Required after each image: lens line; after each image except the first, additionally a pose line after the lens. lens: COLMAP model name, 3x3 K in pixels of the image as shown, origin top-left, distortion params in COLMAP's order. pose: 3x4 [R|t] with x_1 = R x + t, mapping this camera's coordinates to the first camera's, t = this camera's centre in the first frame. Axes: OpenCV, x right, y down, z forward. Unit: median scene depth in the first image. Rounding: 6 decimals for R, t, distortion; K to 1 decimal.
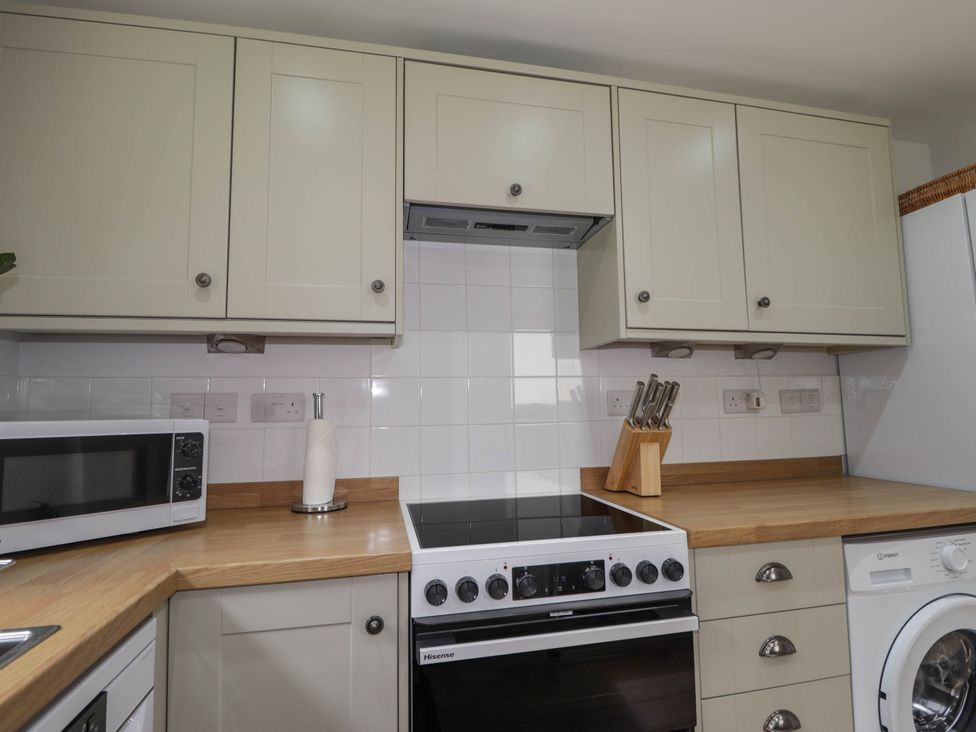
lens RADIAL K [[510.4, 0, 491.0], [0, 510.4, 364.2], [0, 0, 1]] dist [0.001233, -0.013414]
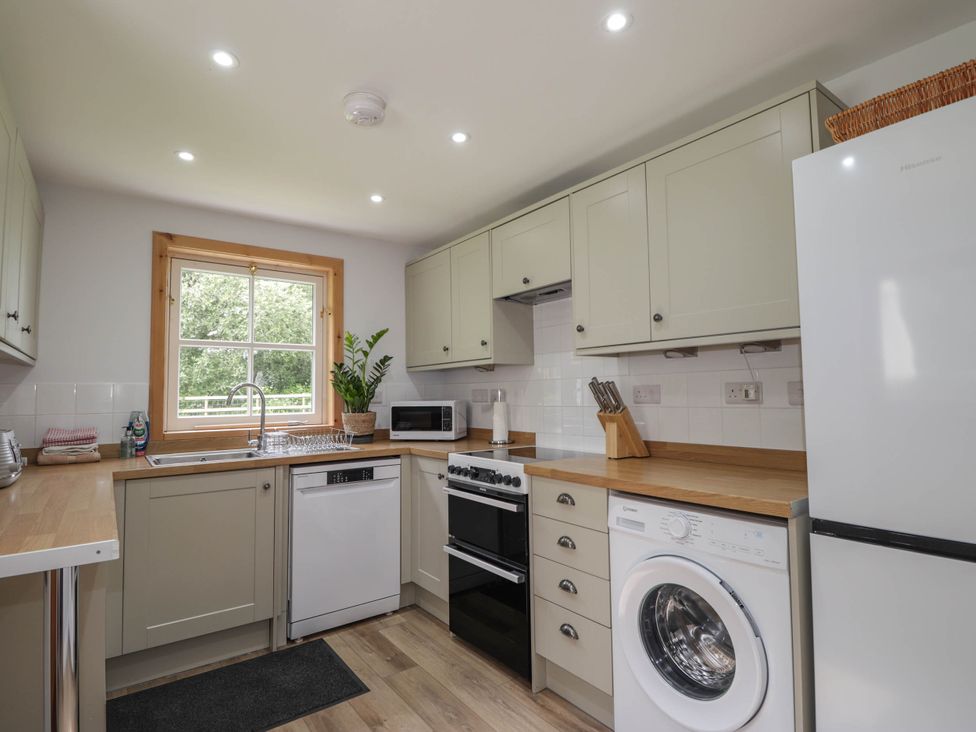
lens RADIAL K [[510.4, 0, 491.0], [0, 510.4, 364.2], [0, 0, 1]] dist [0.001233, -0.013414]
pose [[0.414260, -0.045222, -0.909034, 1.866287], [0.090314, 0.995878, -0.008385, -0.040333], [0.905666, -0.078625, 0.416637, 0.101391]]
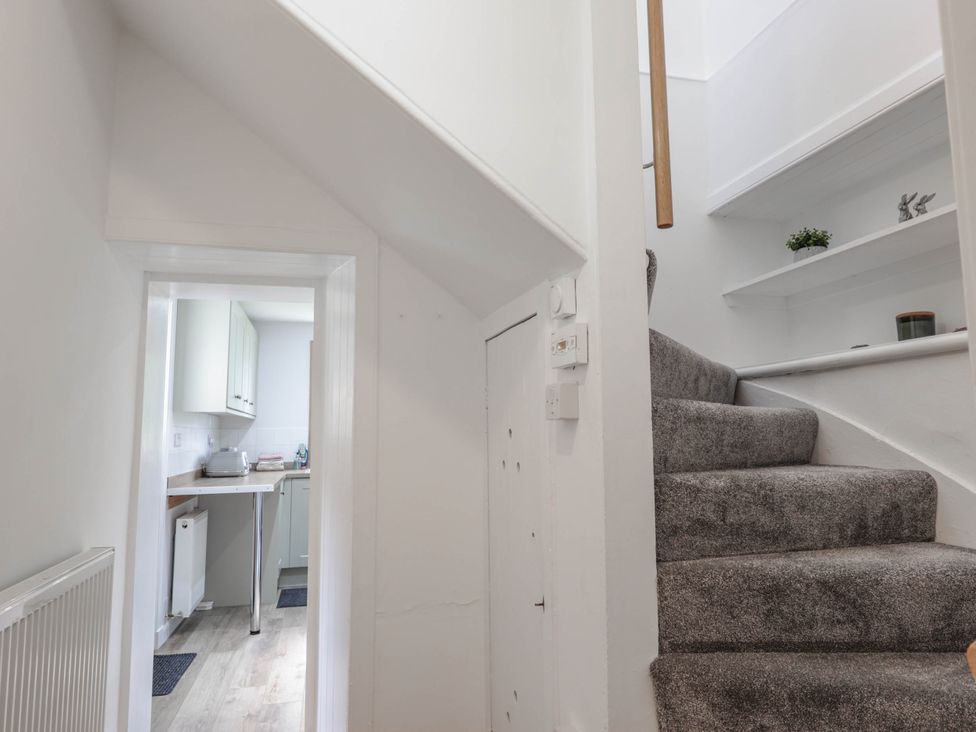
lens RADIAL K [[642.3, 0, 488.0], [0, 642.3, 366.0], [0, 0, 1]] dist [-0.001268, -0.000828]
pose [[0.025407, -0.095166, -0.995137, 4.129515], [0.098968, 0.990808, -0.092225, 0.006991], [0.994766, -0.096144, 0.034592, 0.891877]]
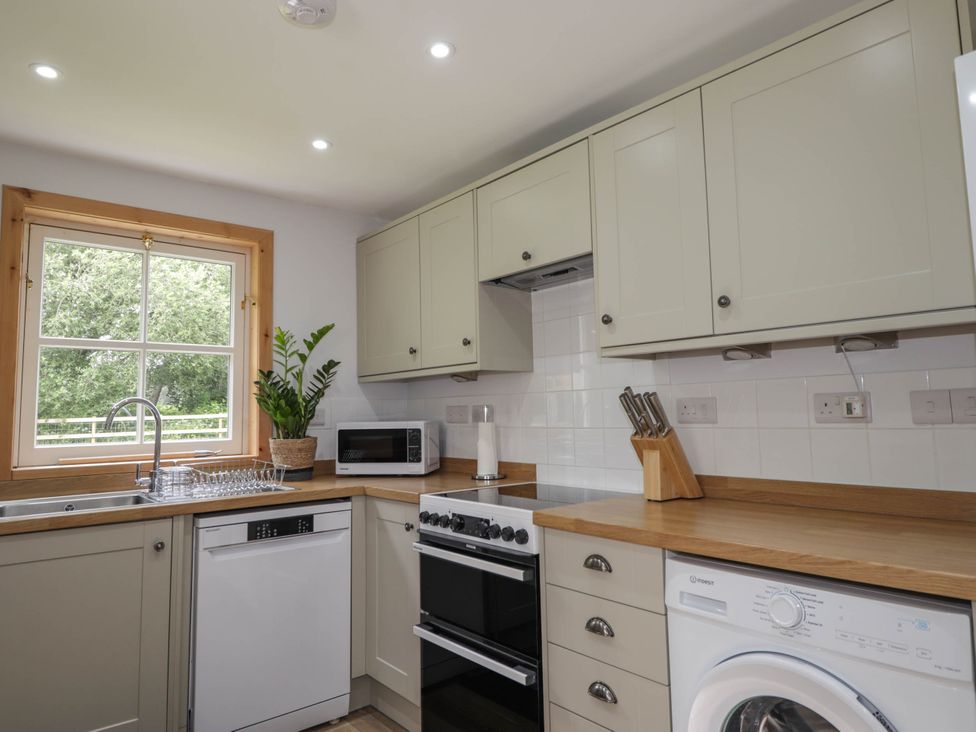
lens RADIAL K [[621.1, 0, 480.6], [0, 621.1, 355.6], [0, 0, 1]] dist [0.000378, -0.002981]
pose [[0.452829, -0.076320, -0.888325, 1.609149], [0.093608, 0.994893, -0.037759, -0.030772], [0.886670, -0.066056, 0.457661, 0.136211]]
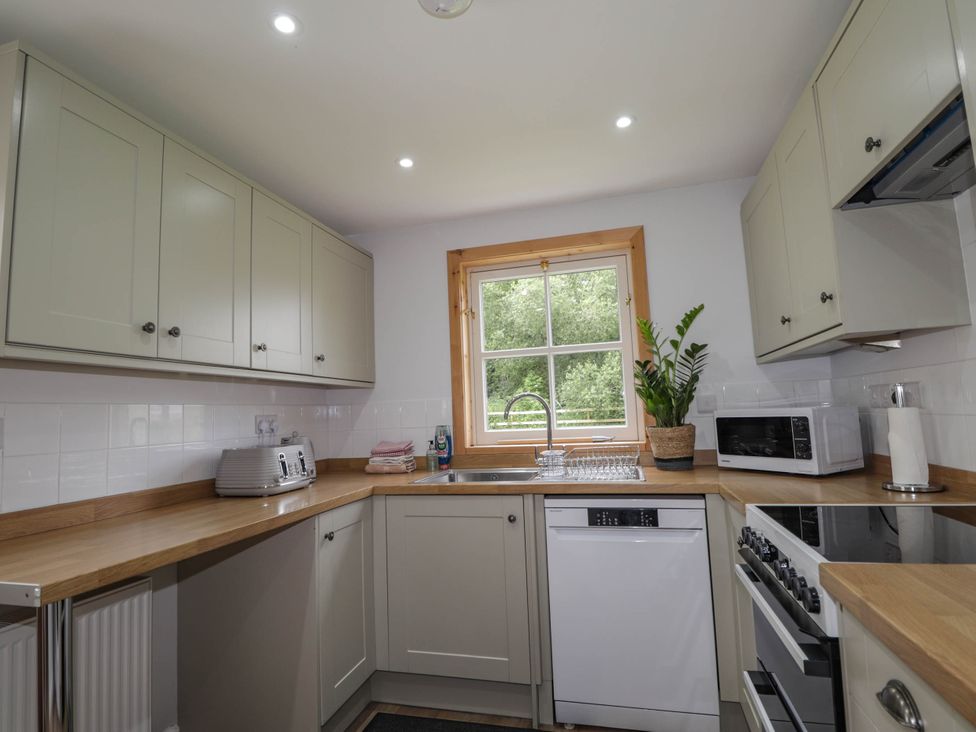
lens RADIAL K [[510.4, 0, 491.0], [0, 510.4, 364.2], [0, 0, 1]] dist [0.001233, -0.013414]
pose [[-0.456931, -0.053451, -0.887895, 1.194478], [0.129005, 0.983657, -0.125605, 0.047706], [0.880098, -0.171935, -0.442568, 0.844200]]
